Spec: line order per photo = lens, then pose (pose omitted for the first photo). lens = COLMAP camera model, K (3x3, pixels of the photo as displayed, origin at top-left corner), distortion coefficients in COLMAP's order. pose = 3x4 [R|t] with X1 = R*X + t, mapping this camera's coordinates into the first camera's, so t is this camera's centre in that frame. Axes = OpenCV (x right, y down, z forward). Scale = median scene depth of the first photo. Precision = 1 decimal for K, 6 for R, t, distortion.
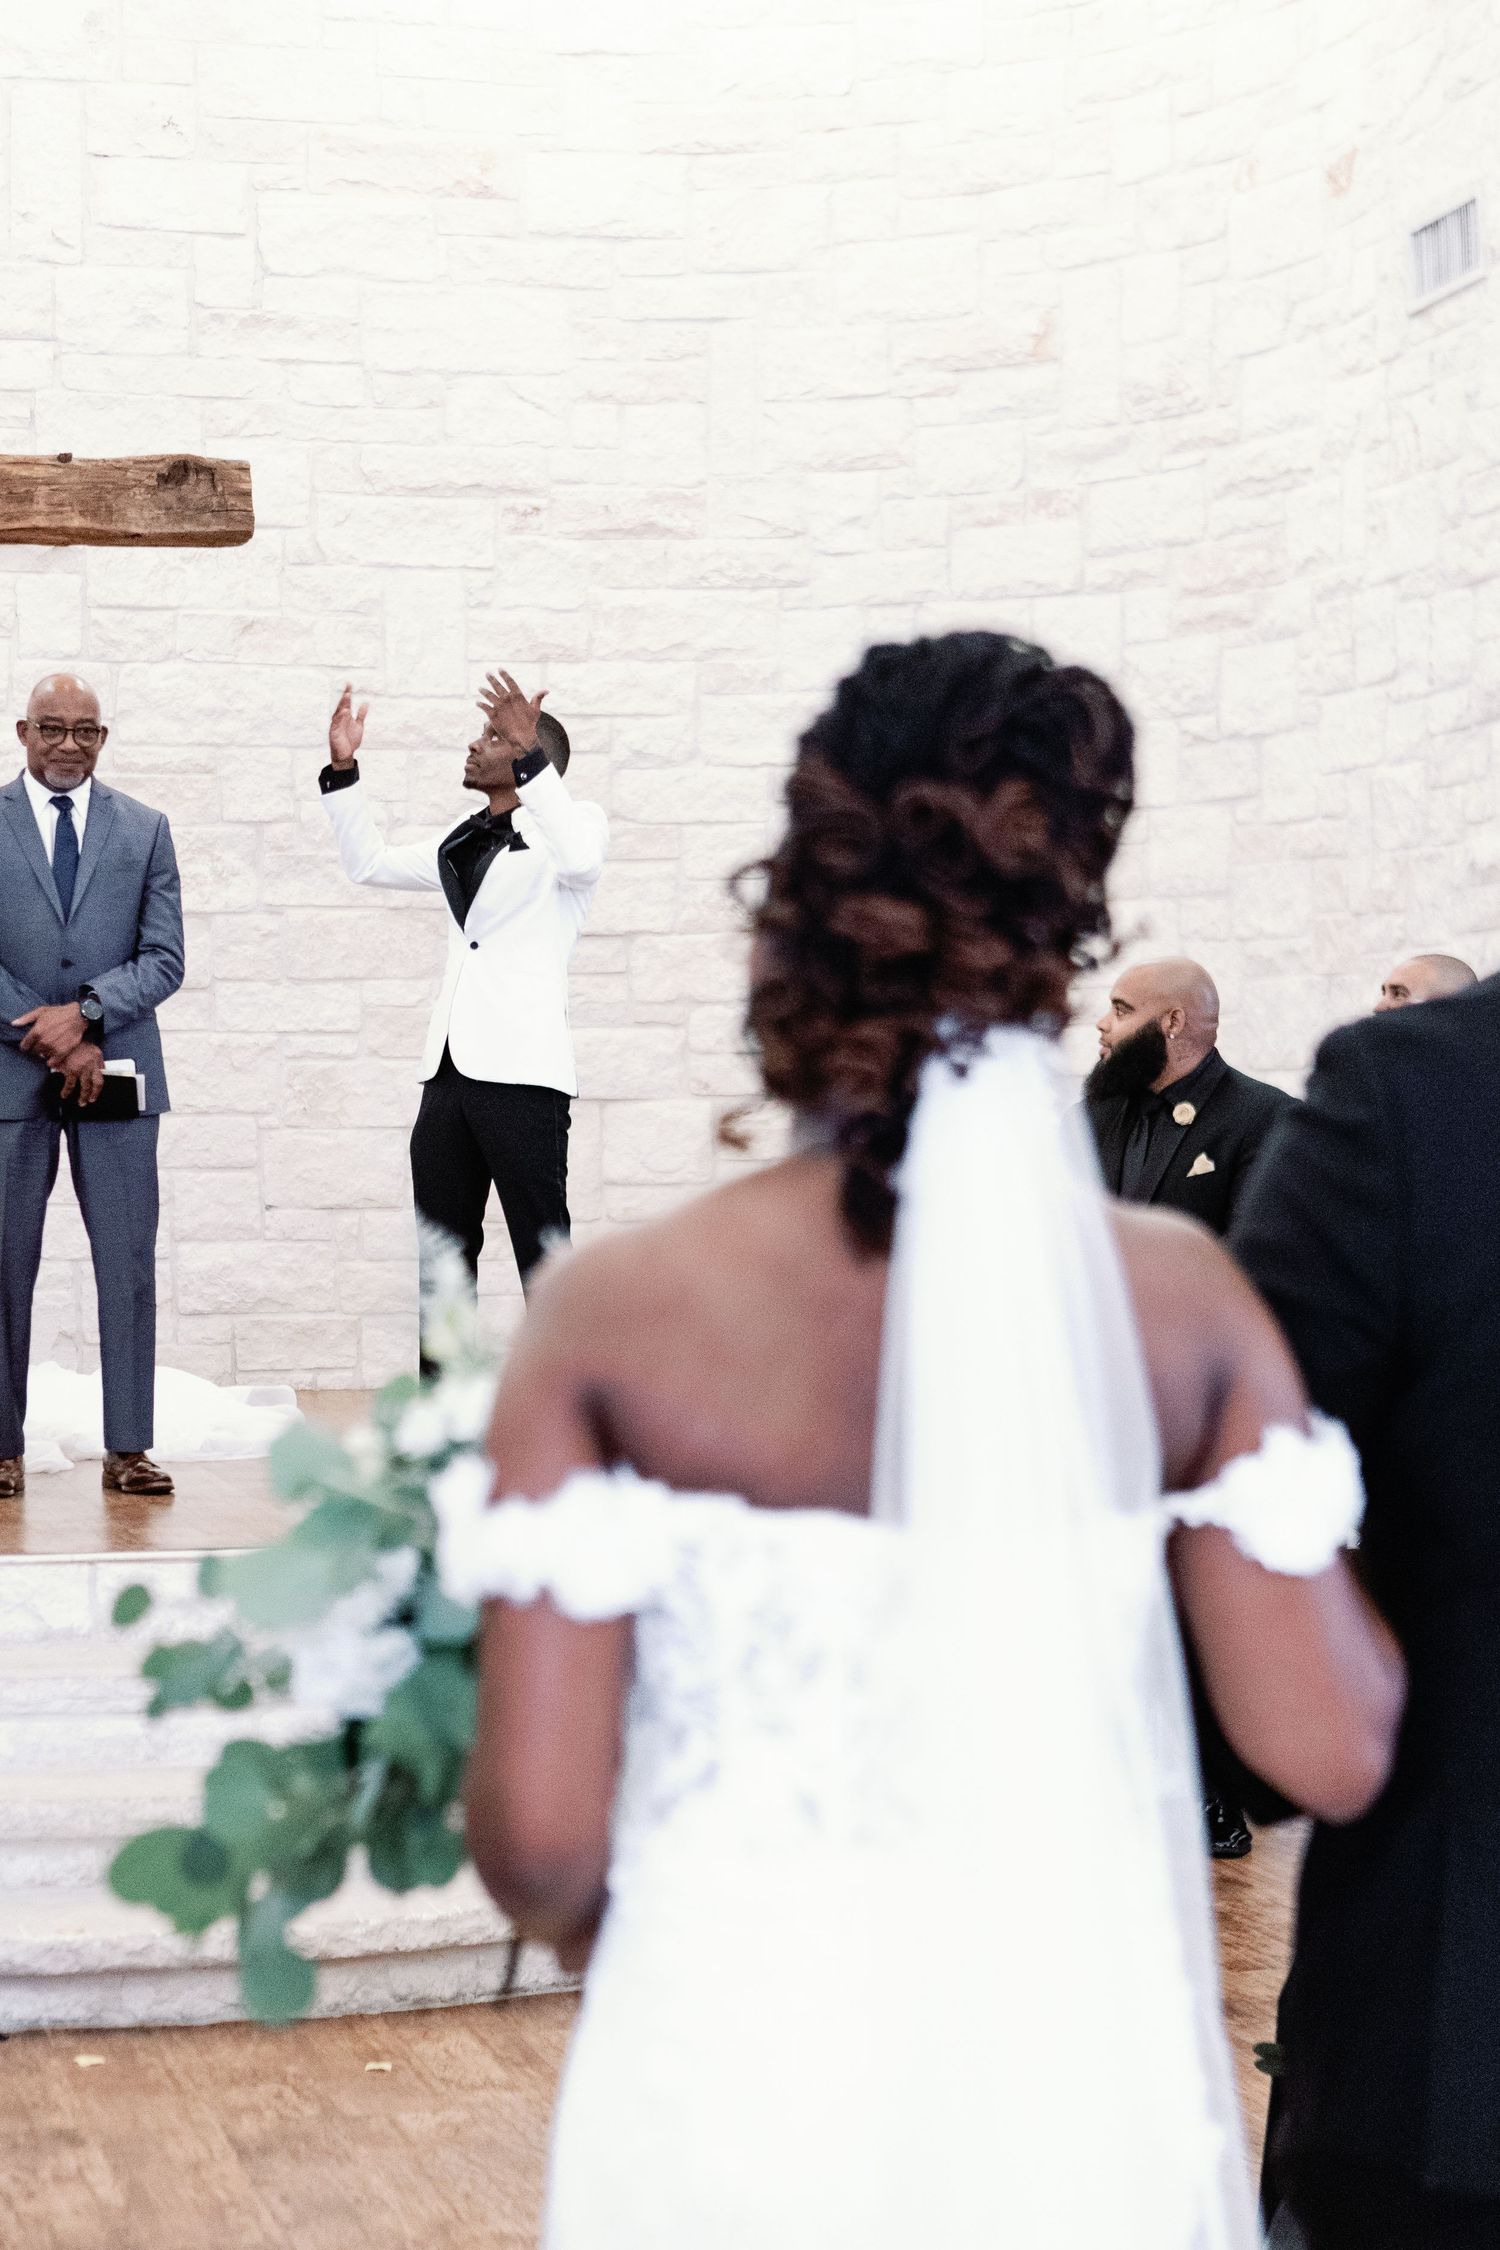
lens RADIAL K [[4125.2, 0, 670.6], [0, 4125.2, 1190.4], [0, 0, 1]] dist [-0.046894, 0.000000]
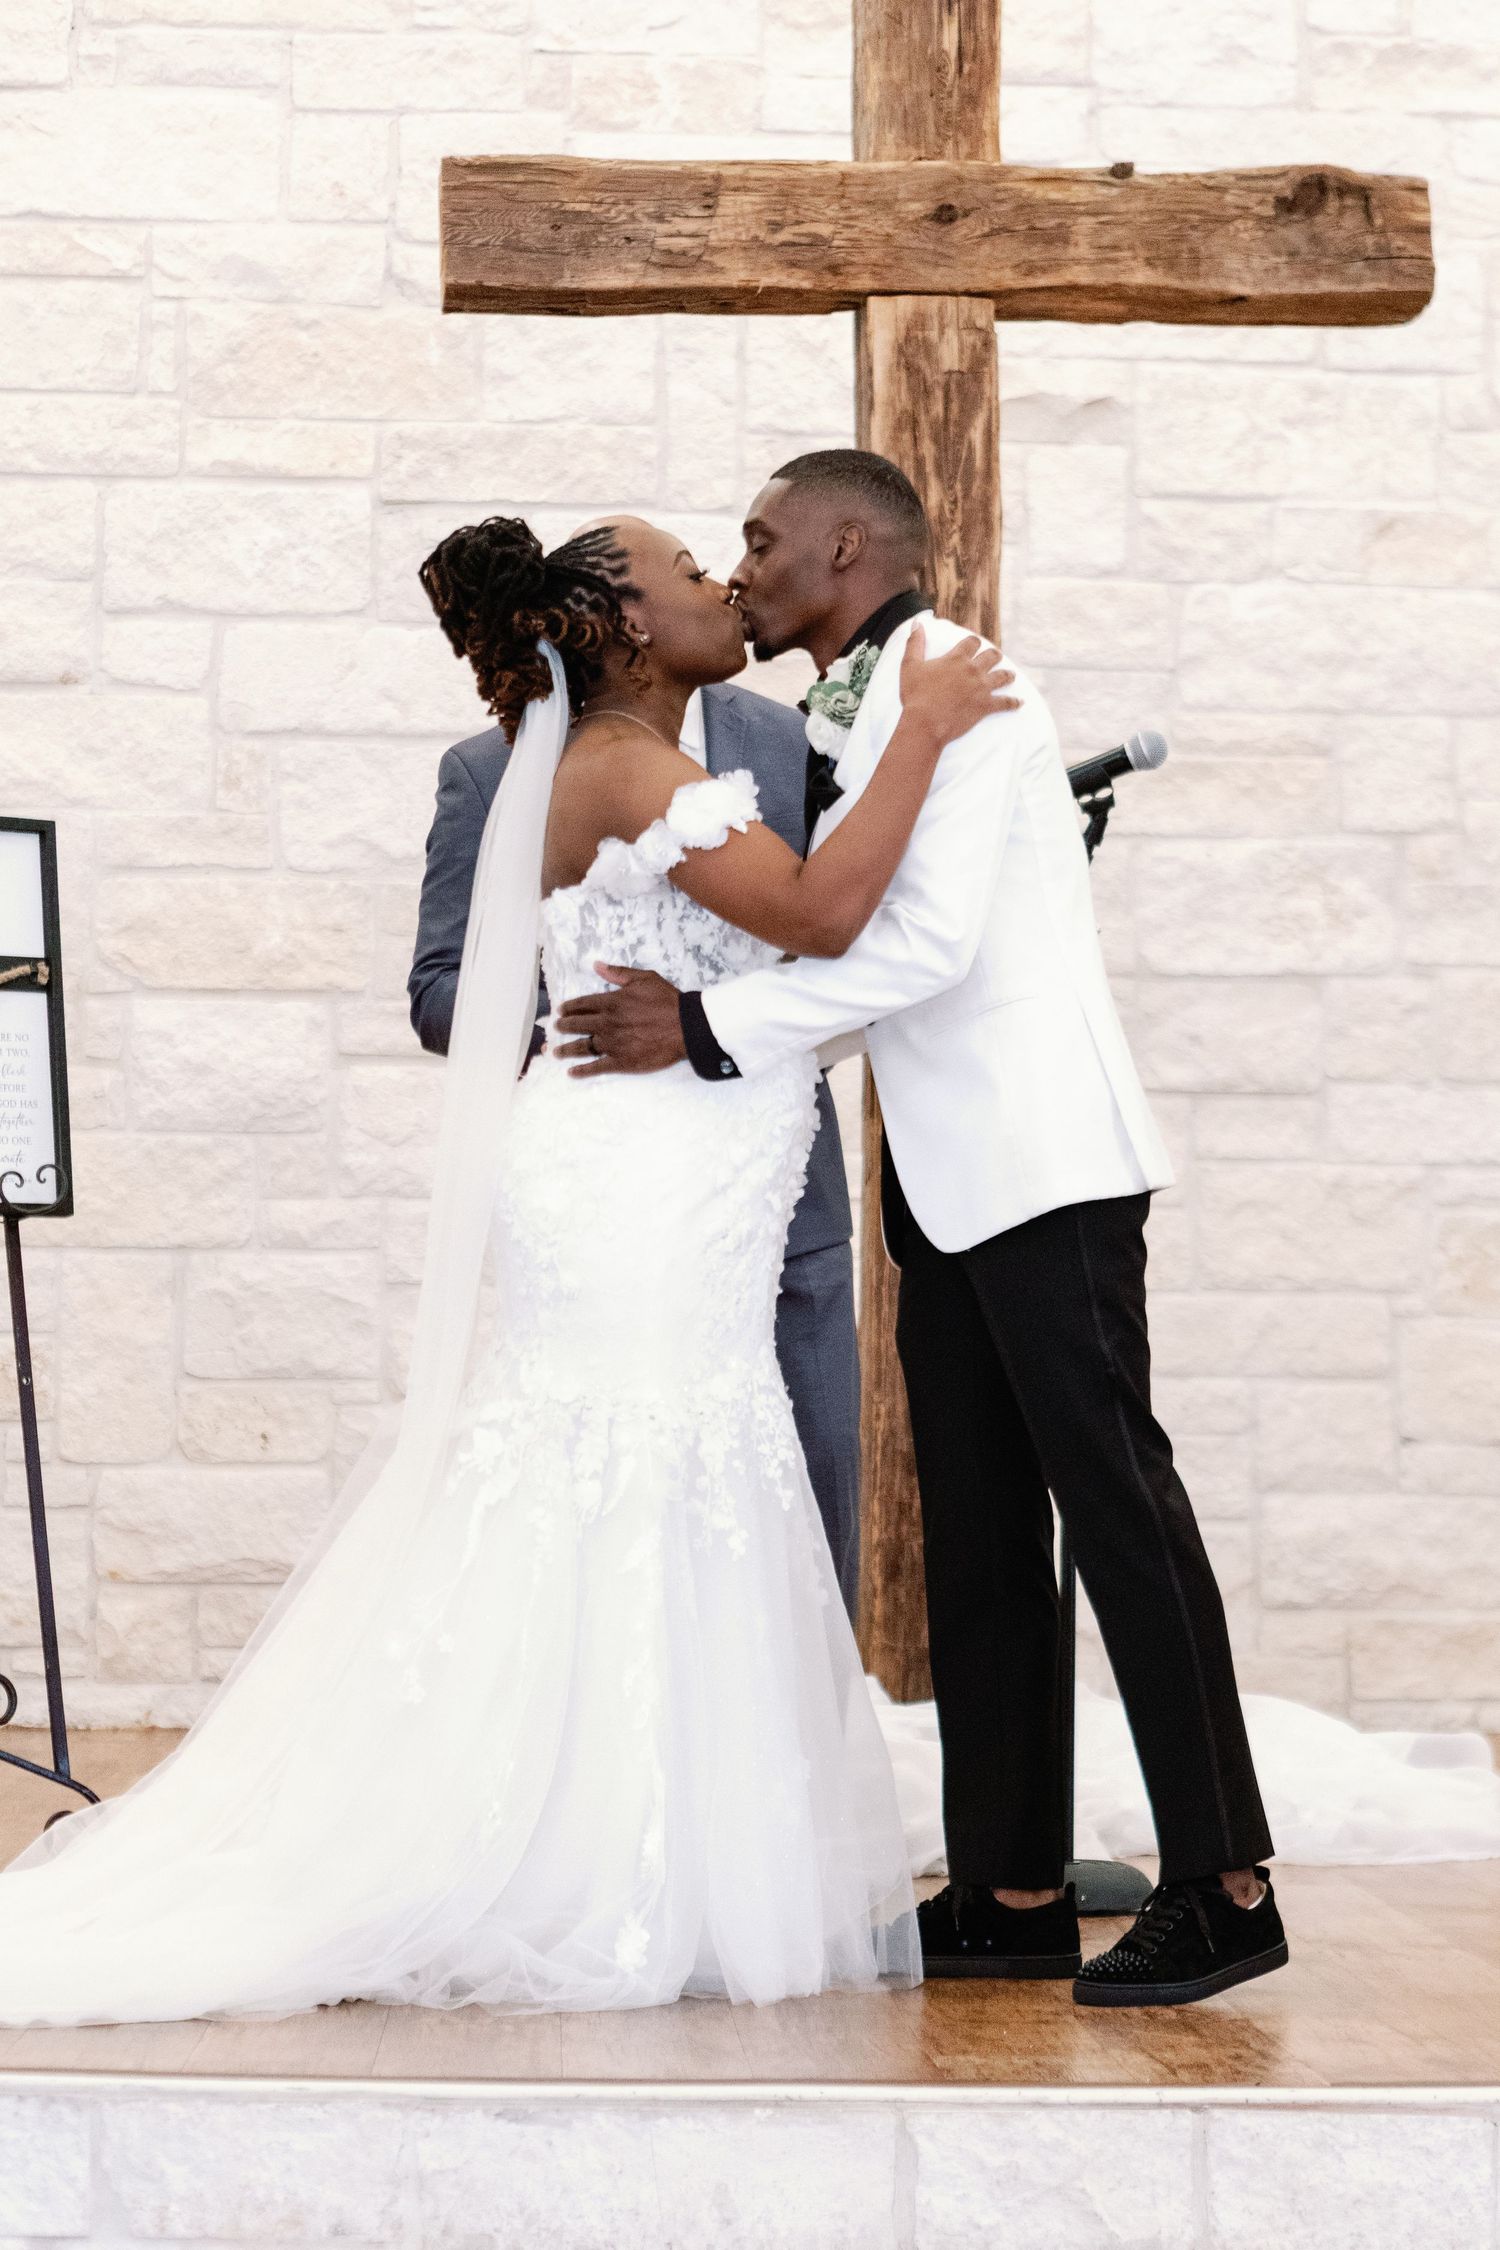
lens RADIAL K [[4968.5, 0, 917.2], [0, 4968.5, 1217.6], [0, 0, 1]] dist [-0.067825, 0.000000]
pose [[0.985733, 0.008761, -0.168089, -0.044137], [-0.016939, 0.998738, -0.047280, 0.007346], [0.167463, 0.049452, 0.984637, 0.238237]]
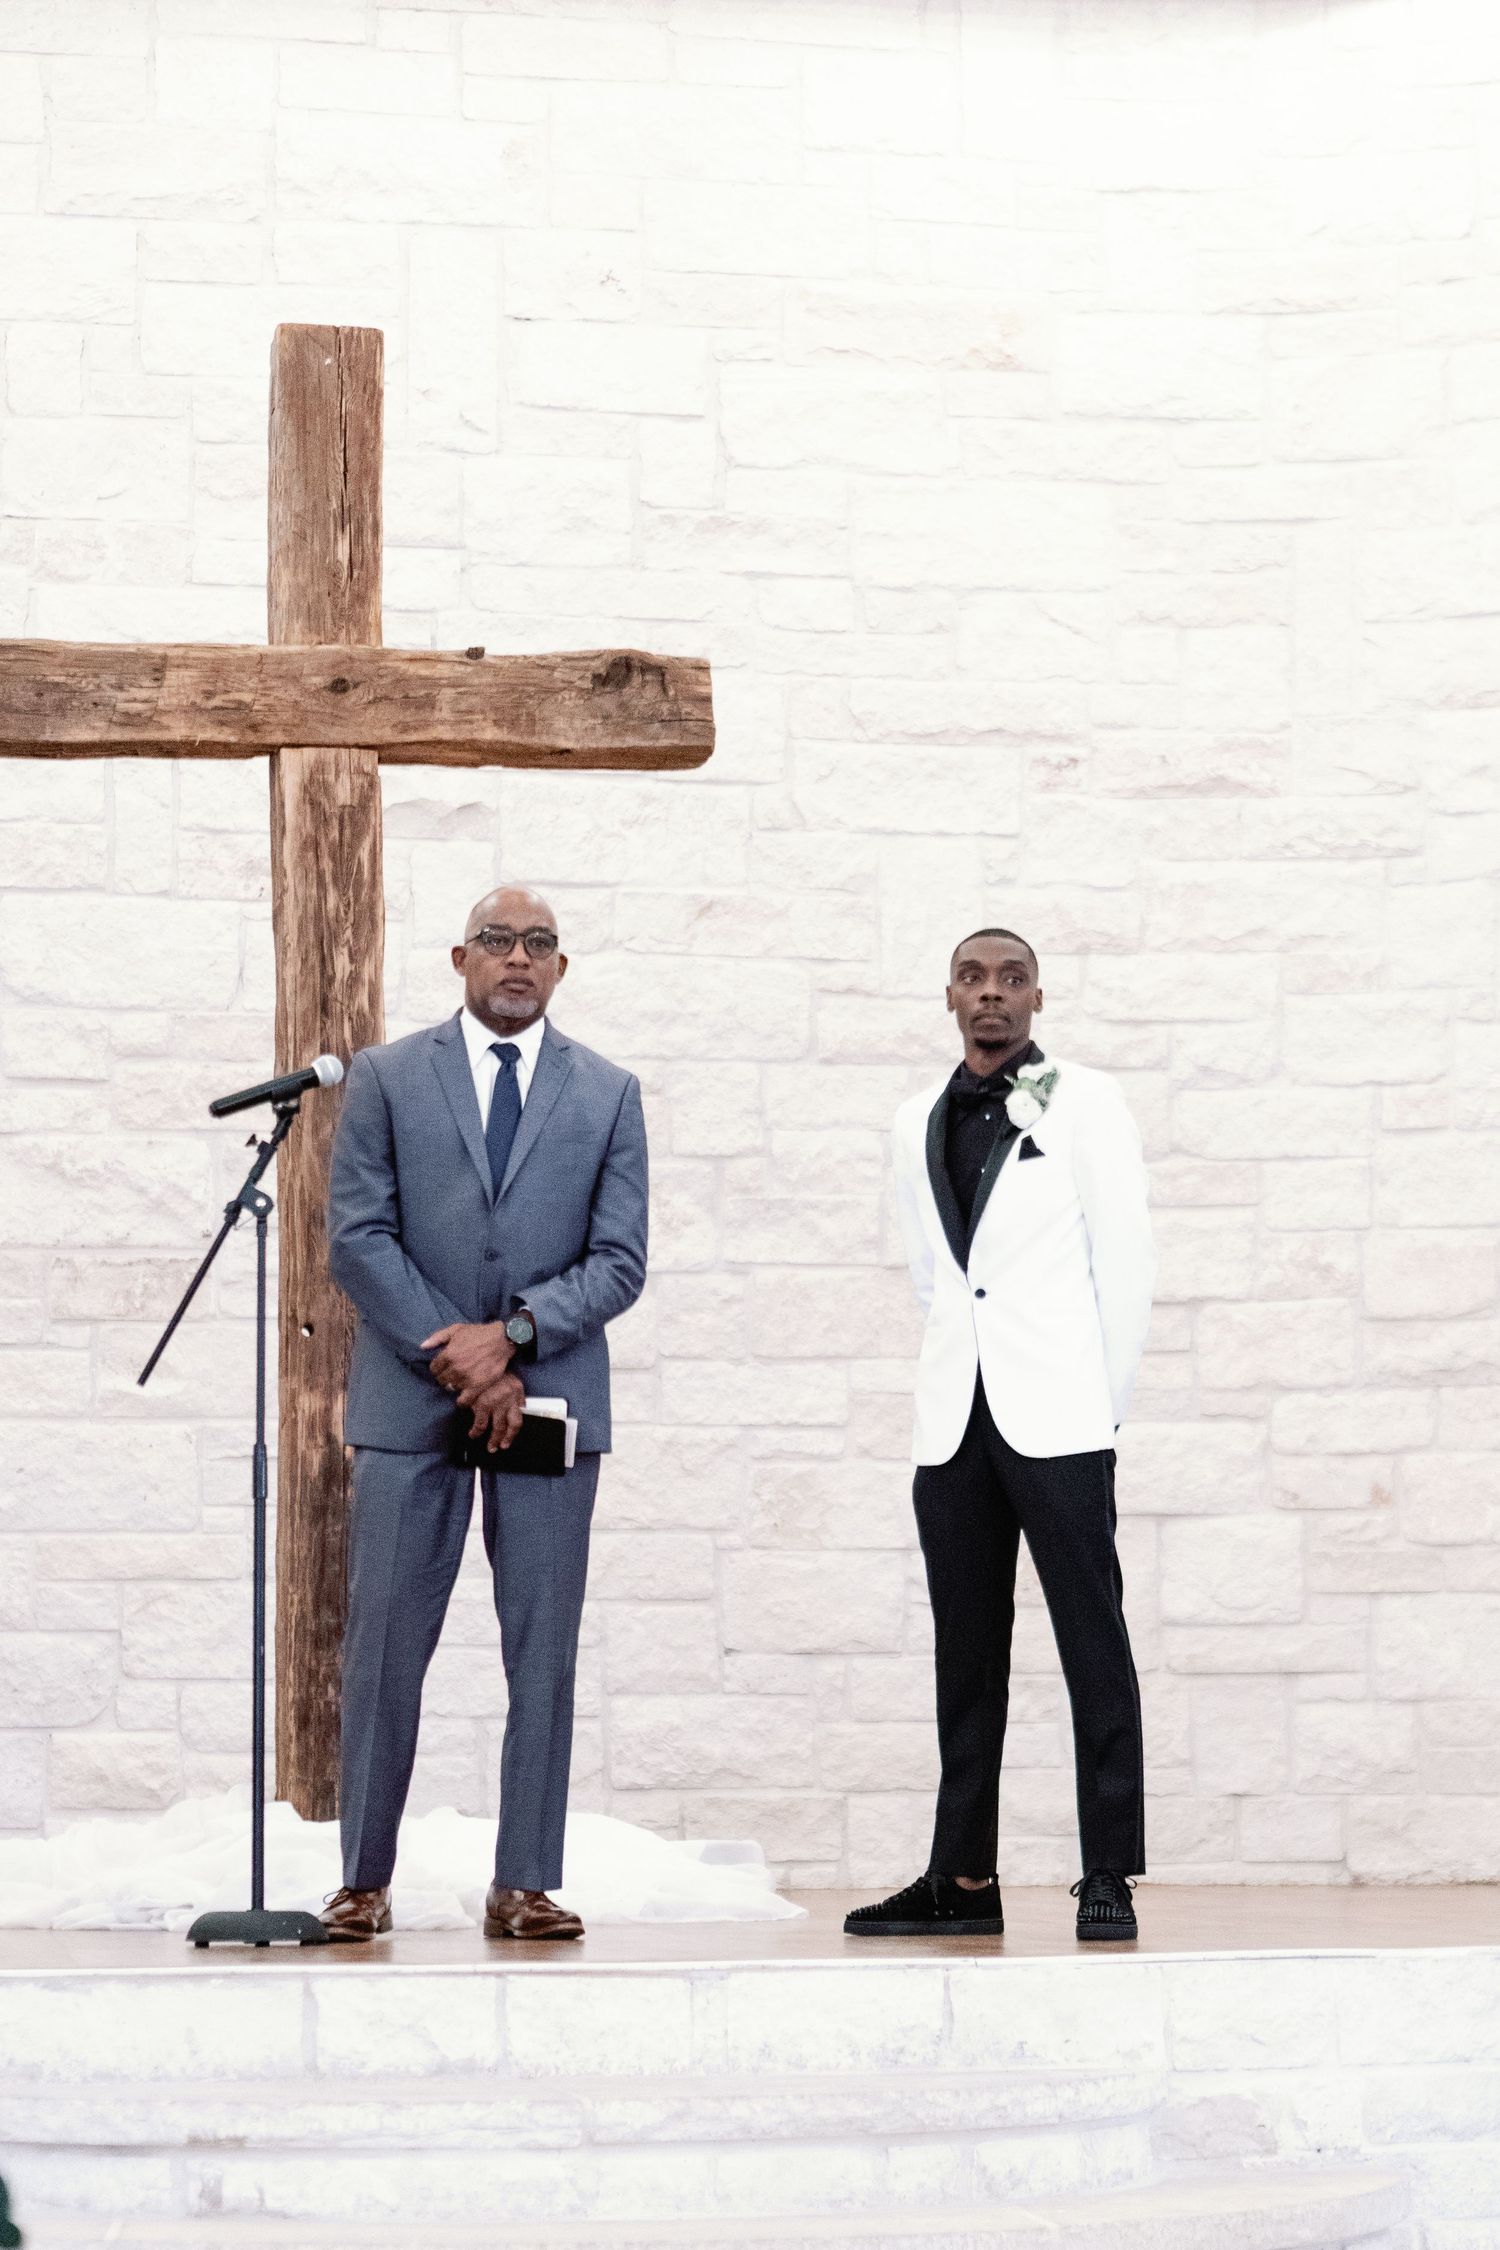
lens RADIAL K [[5323.0, 0, 1016.4], [0, 5323.0, 1330.5], [0, 0, 1]] dist [-0.050196, 0.000000]
pose [[0.999098, -0.004202, -0.042262, -0.001154], [0.000241, 0.995637, -0.093314, 0.037446], [0.042470, 0.093219, 0.994739, 0.004131]]
